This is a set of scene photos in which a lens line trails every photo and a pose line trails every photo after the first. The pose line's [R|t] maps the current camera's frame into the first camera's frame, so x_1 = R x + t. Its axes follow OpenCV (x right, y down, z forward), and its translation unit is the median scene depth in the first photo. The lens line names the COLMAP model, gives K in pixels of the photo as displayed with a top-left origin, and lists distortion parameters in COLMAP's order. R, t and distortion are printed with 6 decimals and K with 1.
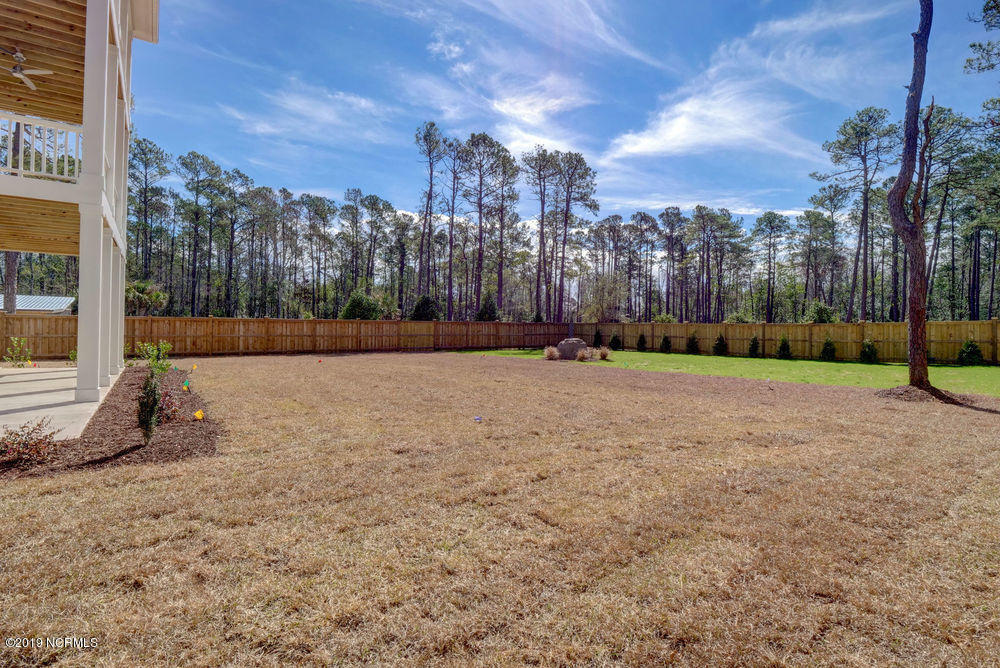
lens RADIAL K [[489.1, 0, 497.8], [0, 489.1, 320.0], [0, 0, 1]] dist [-0.001193, -0.000599]
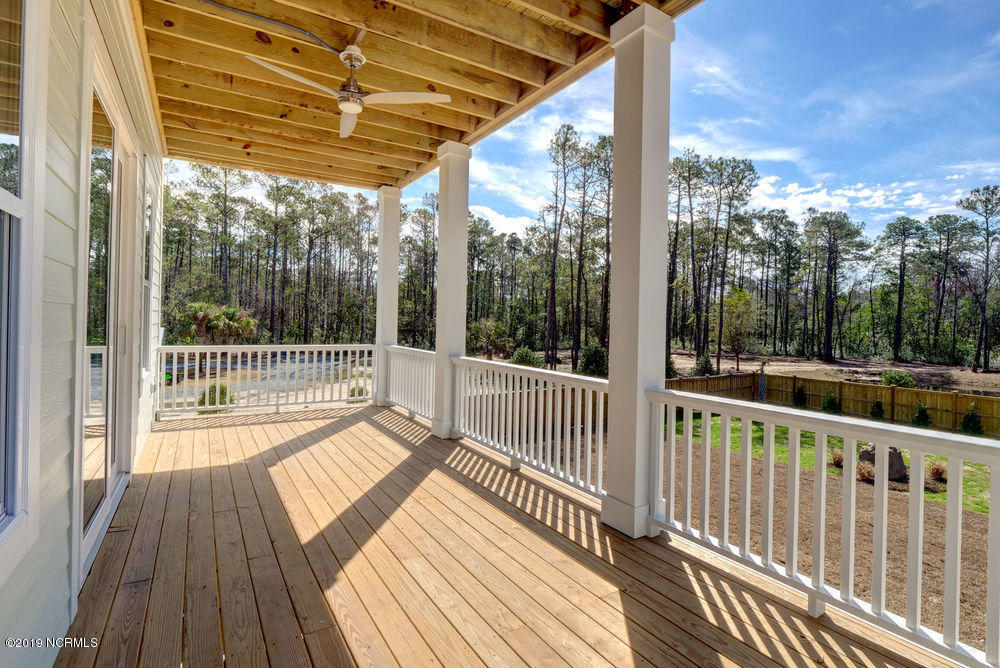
lens RADIAL K [[489.1, 0, 497.8], [0, 489.1, 320.0], [0, 0, 1]] dist [-0.001193, -0.000599]
pose [[0.997741, 0.011261, -0.066230, -0.110338], [-0.010172, 0.999808, 0.016769, -0.046160], [0.066406, -0.016057, 0.997663, 0.084194]]
